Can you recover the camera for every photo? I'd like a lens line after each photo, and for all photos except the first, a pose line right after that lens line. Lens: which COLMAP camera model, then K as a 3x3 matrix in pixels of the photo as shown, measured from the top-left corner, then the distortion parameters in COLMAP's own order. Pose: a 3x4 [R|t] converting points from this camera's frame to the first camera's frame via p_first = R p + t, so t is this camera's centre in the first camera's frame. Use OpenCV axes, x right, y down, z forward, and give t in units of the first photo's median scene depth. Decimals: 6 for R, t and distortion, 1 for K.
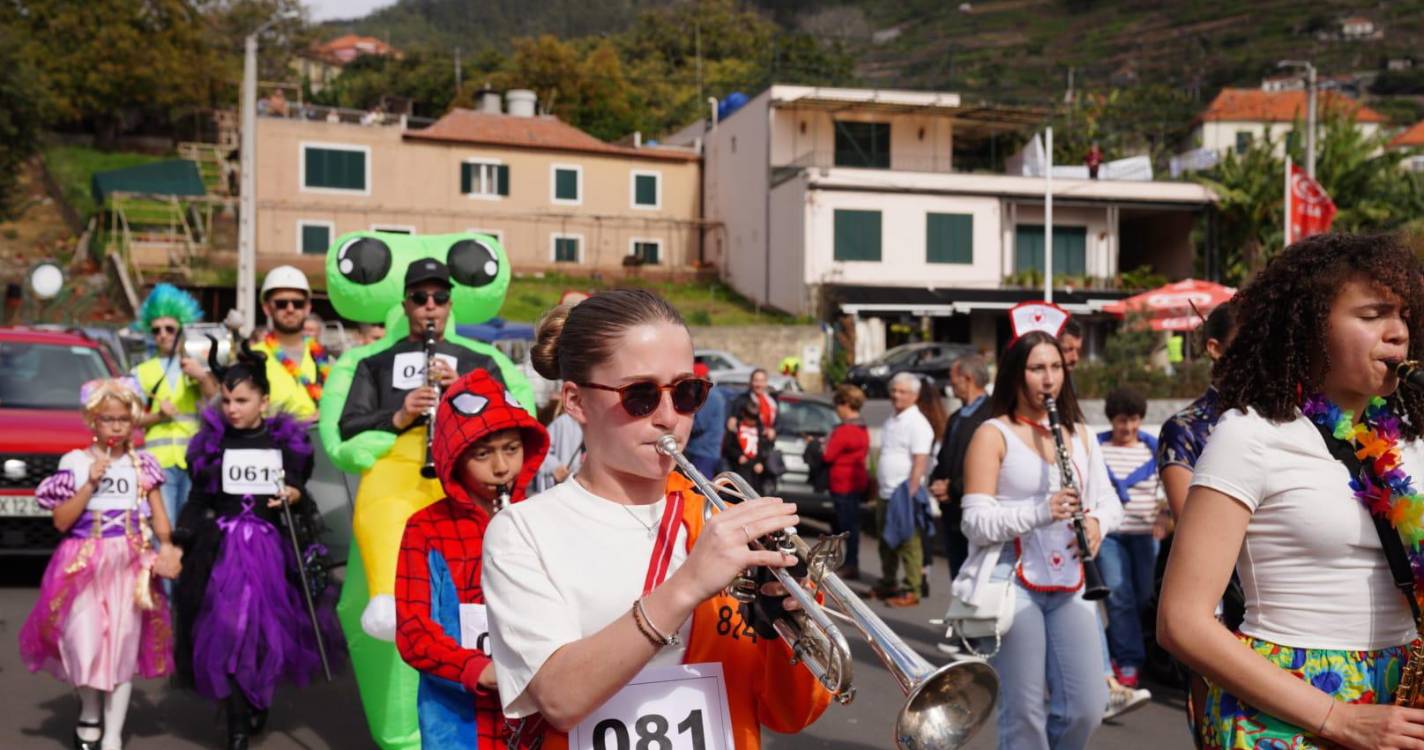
lens RADIAL K [[1768.1, 0, 698.8], [0, 1768.1, 407.0], [0, 0, 1]] dist [0.029410, 0.022184]
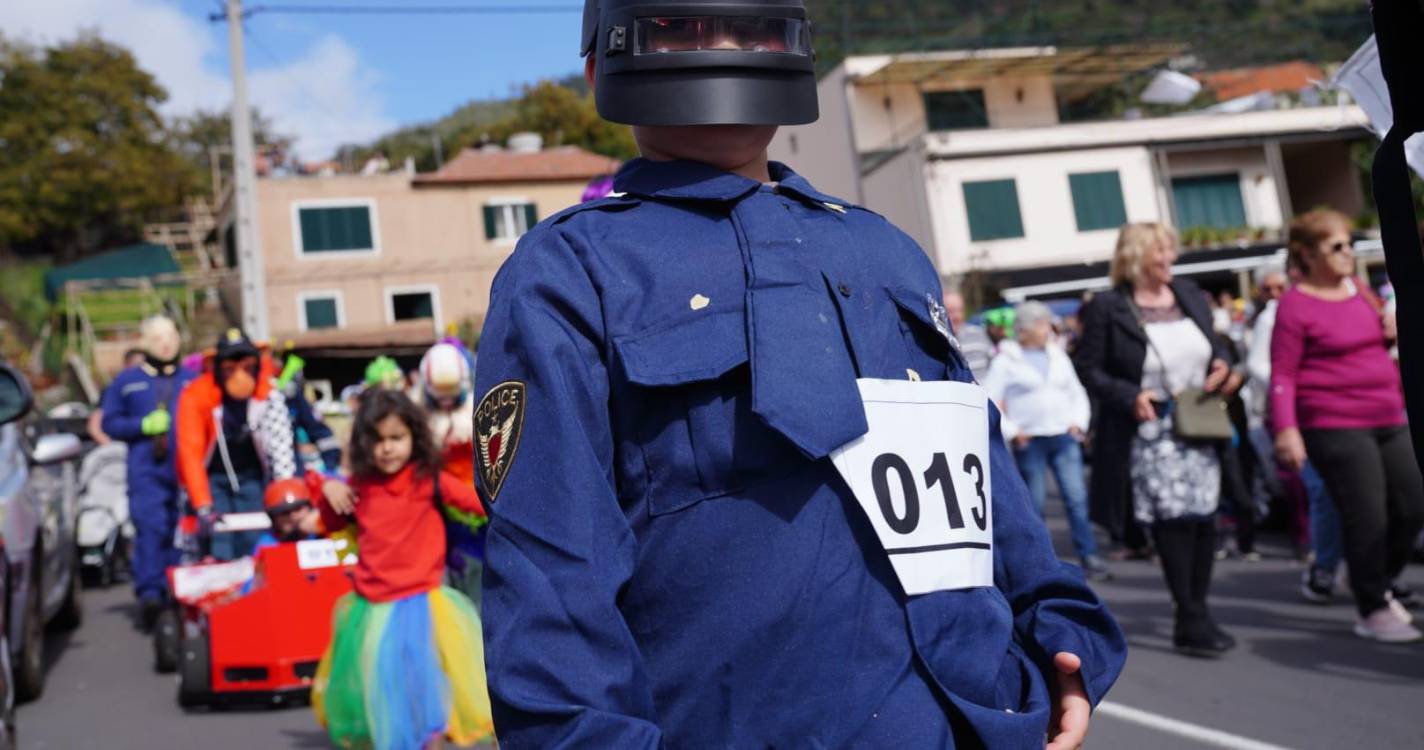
lens RADIAL K [[1398.1, 0, 654.4], [0, 1398.1, 239.2], [0, 0, 1]] dist [-0.001558, -0.006940]
pose [[0.989142, -0.130463, 0.067661, -0.104449], [0.140080, 0.976206, -0.165528, 0.001135], [-0.044456, 0.173209, 0.983881, 0.352712]]
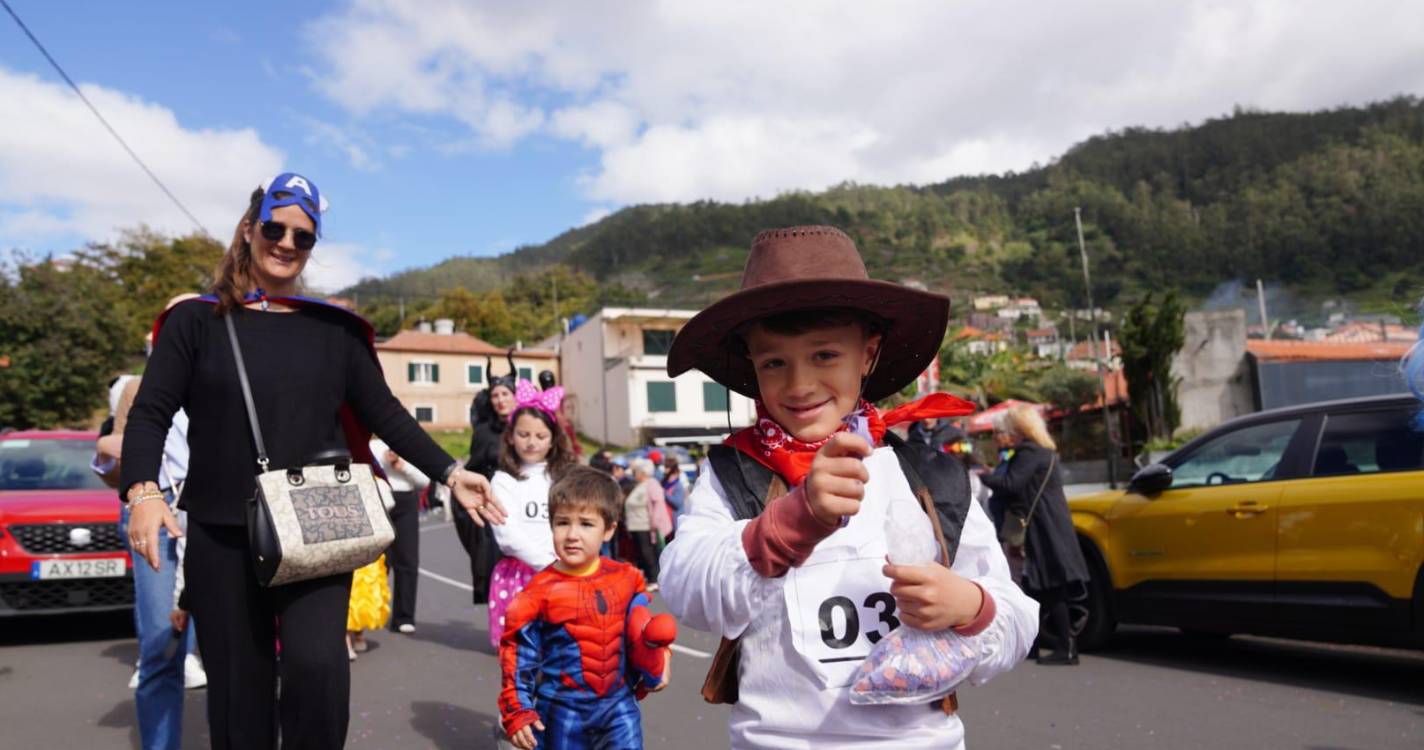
lens RADIAL K [[1023.1, 0, 697.7], [0, 1023.1, 378.6], [0, 0, 1]] dist [-0.030651, 0.005101]
pose [[0.987231, -0.035531, 0.155285, -0.021266], [0.056074, 0.989929, -0.129985, 0.010061], [-0.149102, 0.137033, 0.979281, 0.068865]]
